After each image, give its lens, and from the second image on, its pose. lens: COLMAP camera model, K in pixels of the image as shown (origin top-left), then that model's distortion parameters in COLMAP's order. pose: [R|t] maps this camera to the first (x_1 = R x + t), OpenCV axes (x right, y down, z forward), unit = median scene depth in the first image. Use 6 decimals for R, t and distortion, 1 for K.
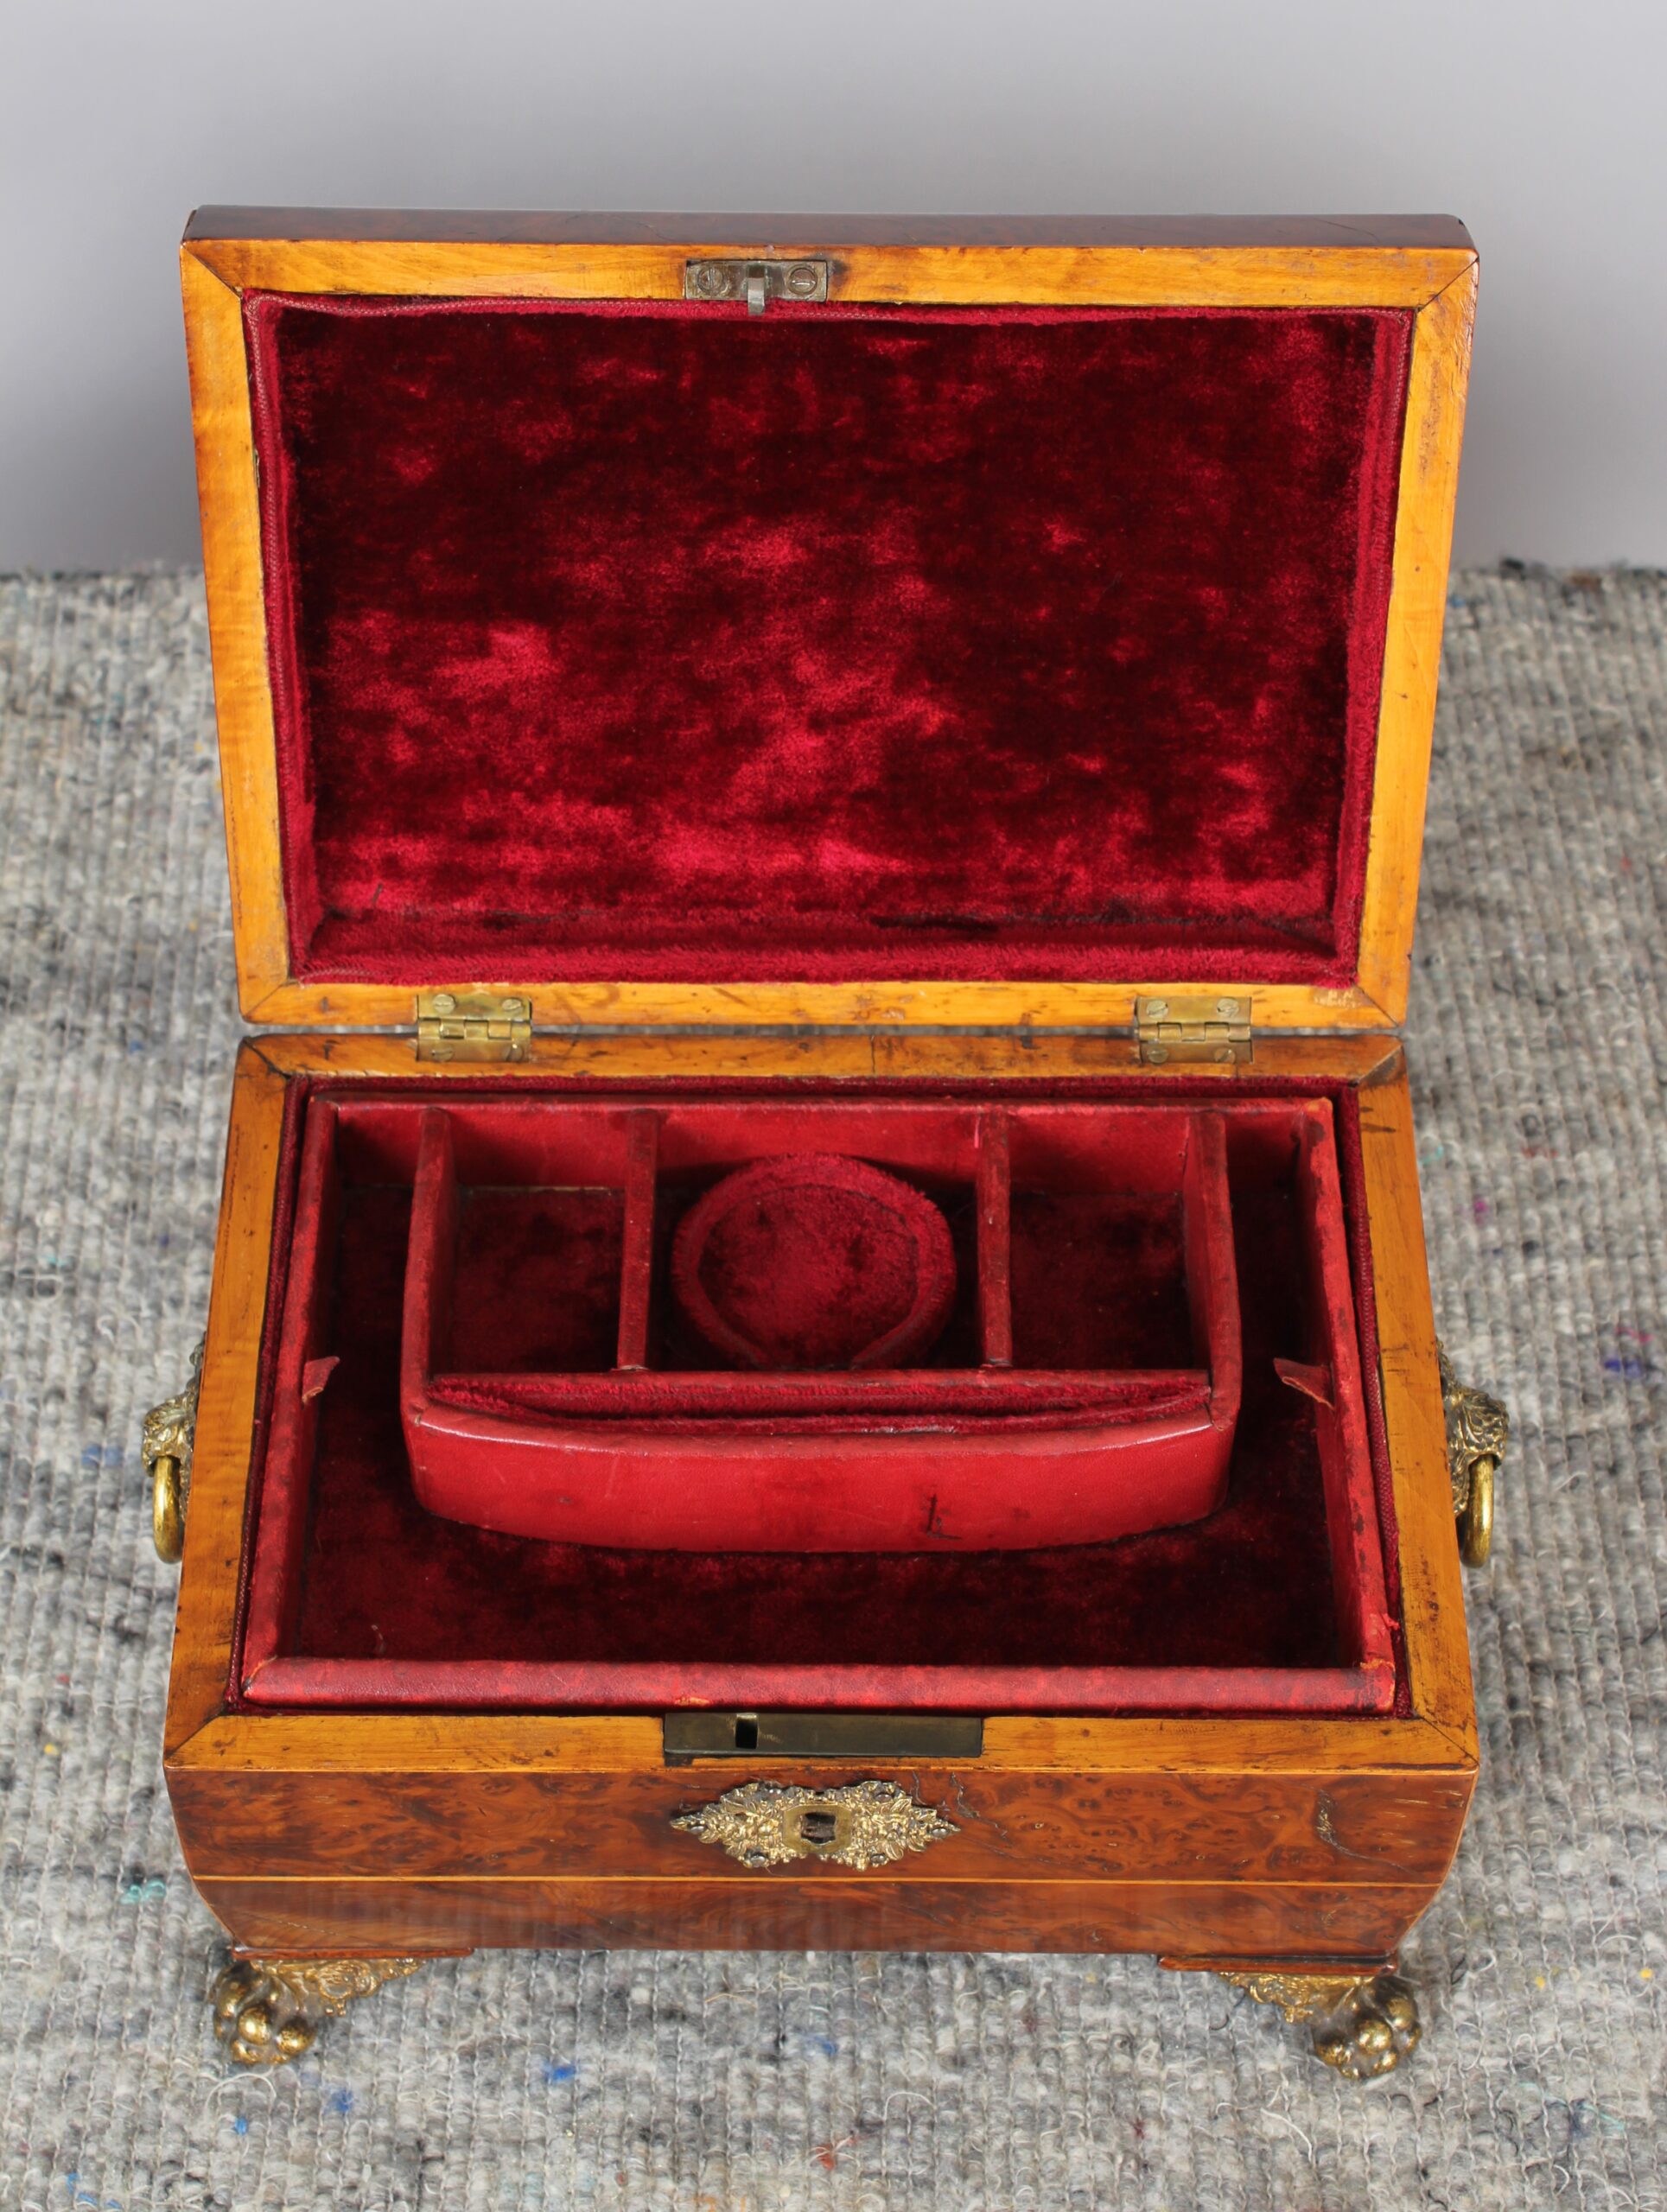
lens RADIAL K [[4372.9, 0, 833.5], [0, 4372.9, 1106.0], [0, 0, 1]] dist [0.020814, 0.237086]
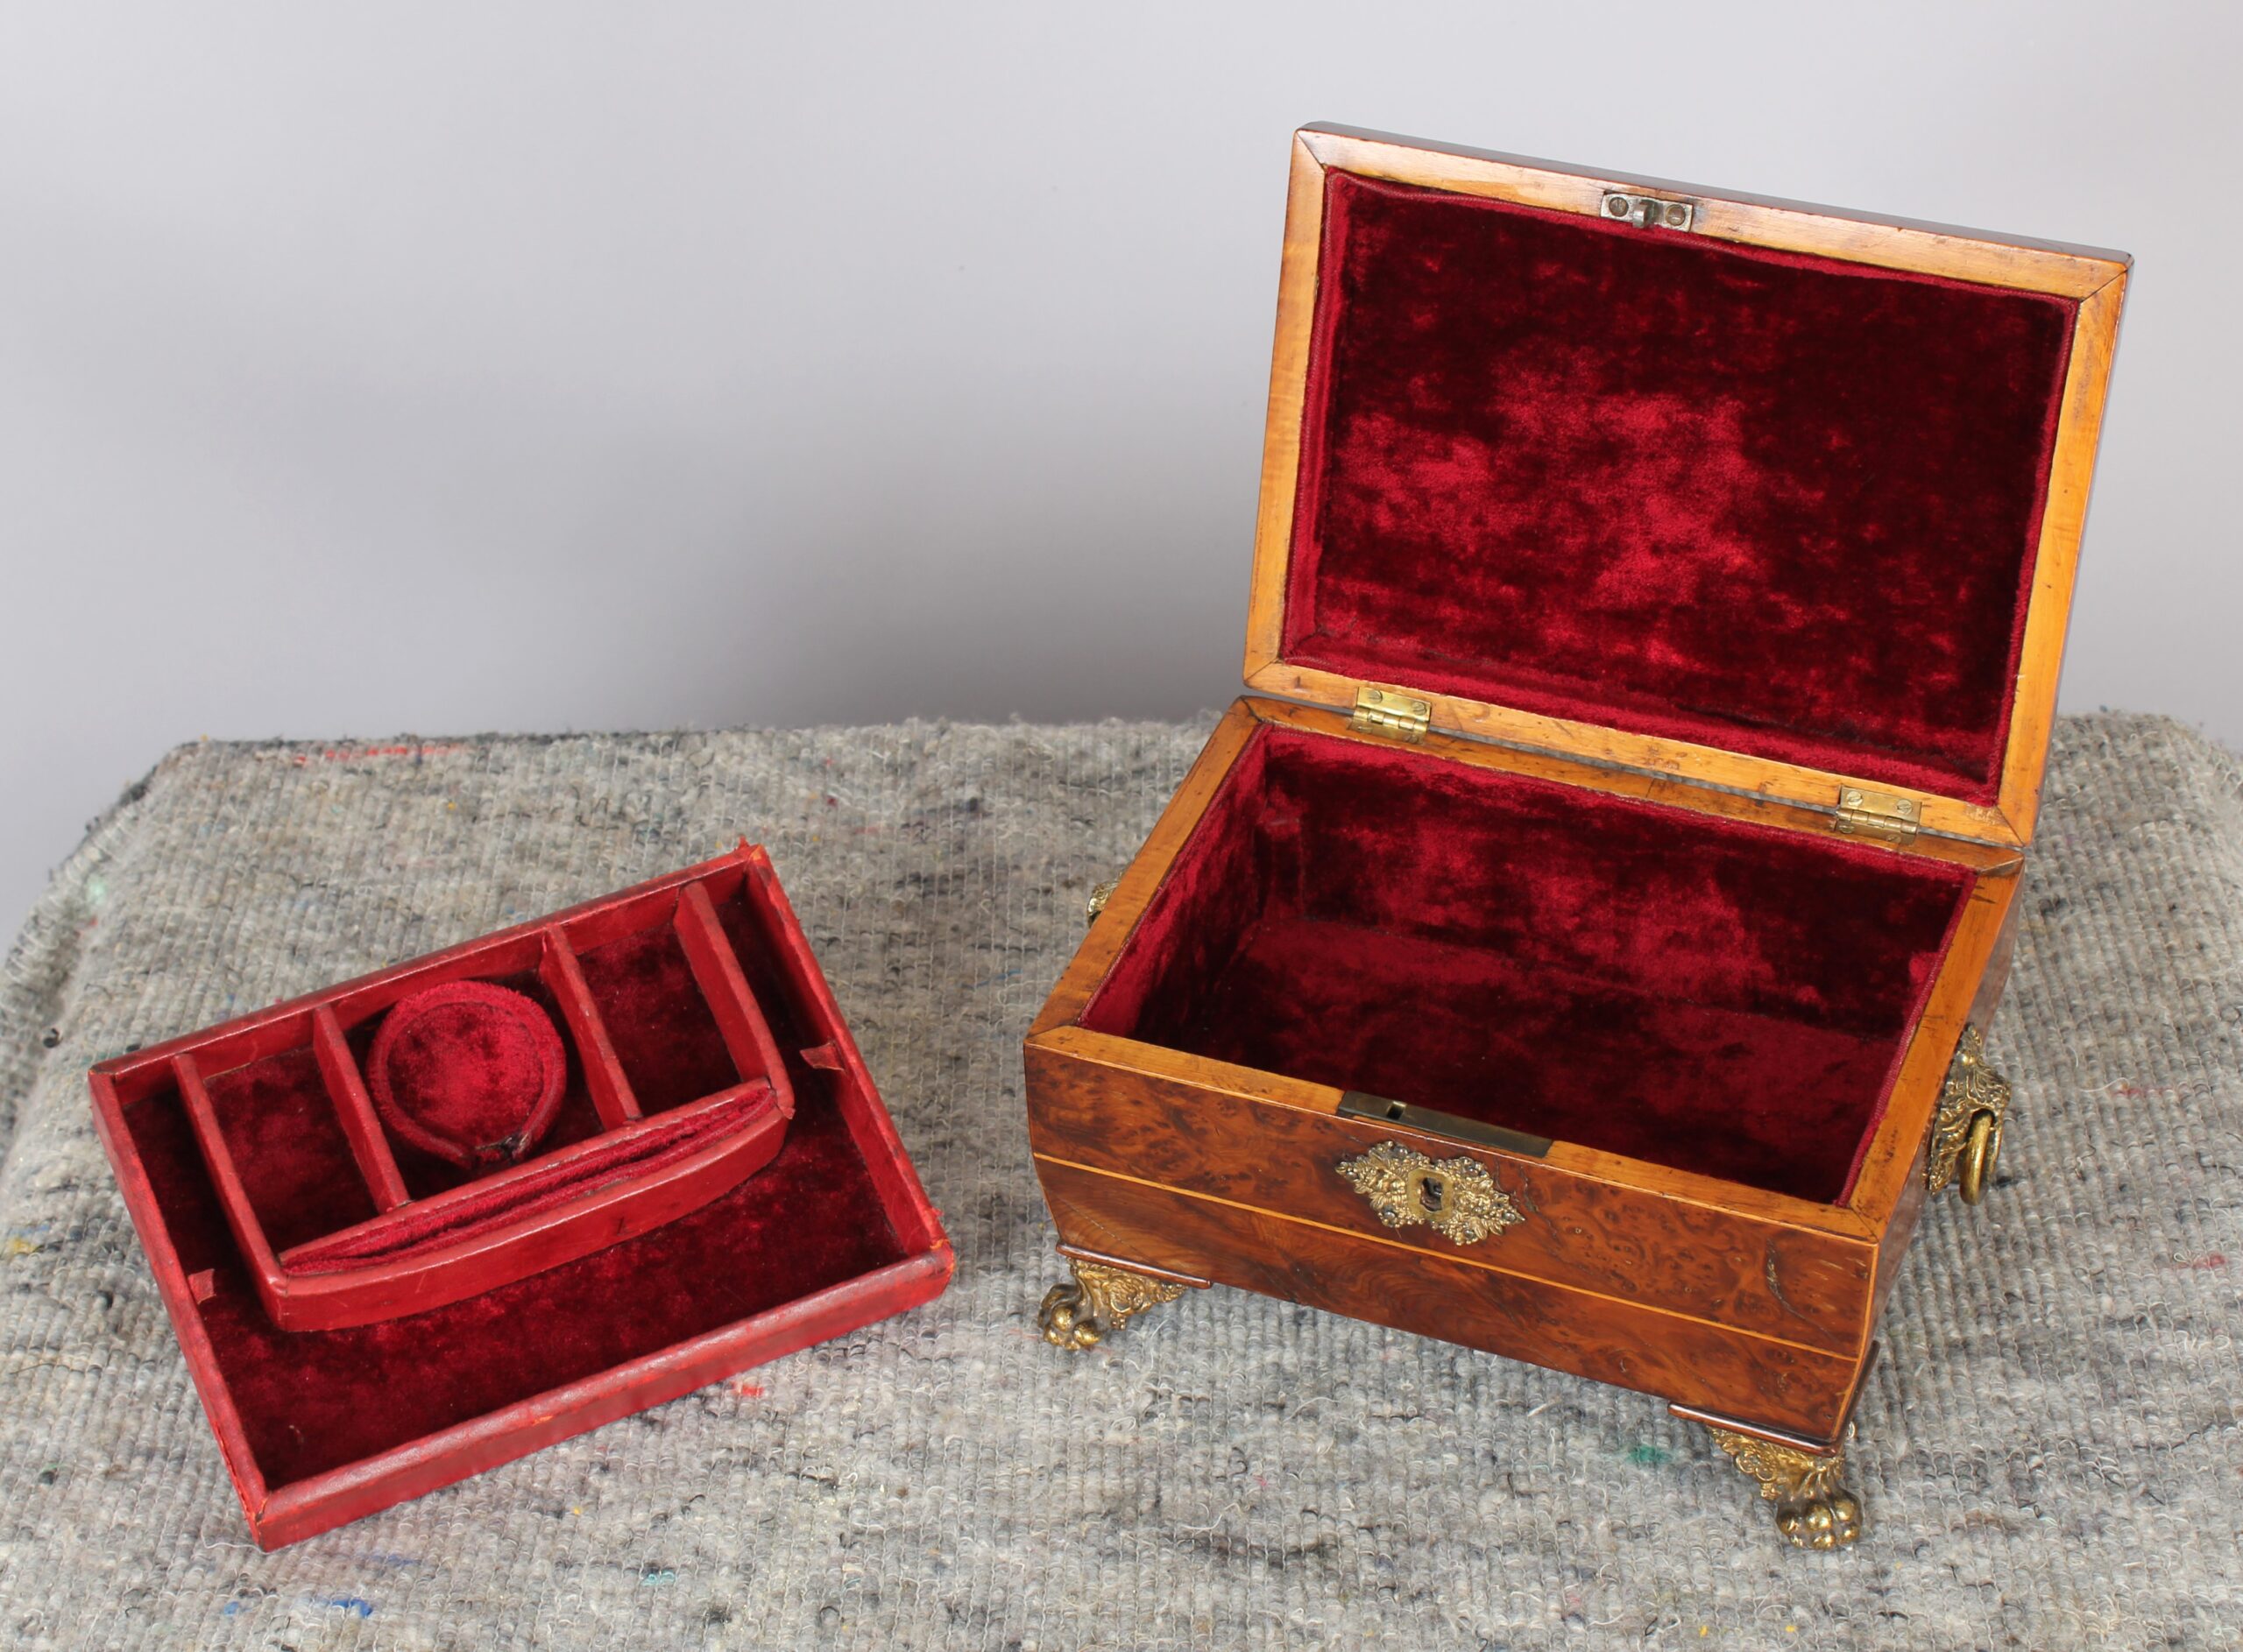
lens RADIAL K [[4311.2, 0, 1121.5], [0, 4311.2, 826.0], [0, 0, 1]] dist [0.062808, 0.307042]
pose [[0.928072, 0.196852, -0.316120, 0.305577], [-0.263868, 0.946612, -0.185202, 0.315609], [0.262785, 0.255295, 0.930467, -0.365787]]
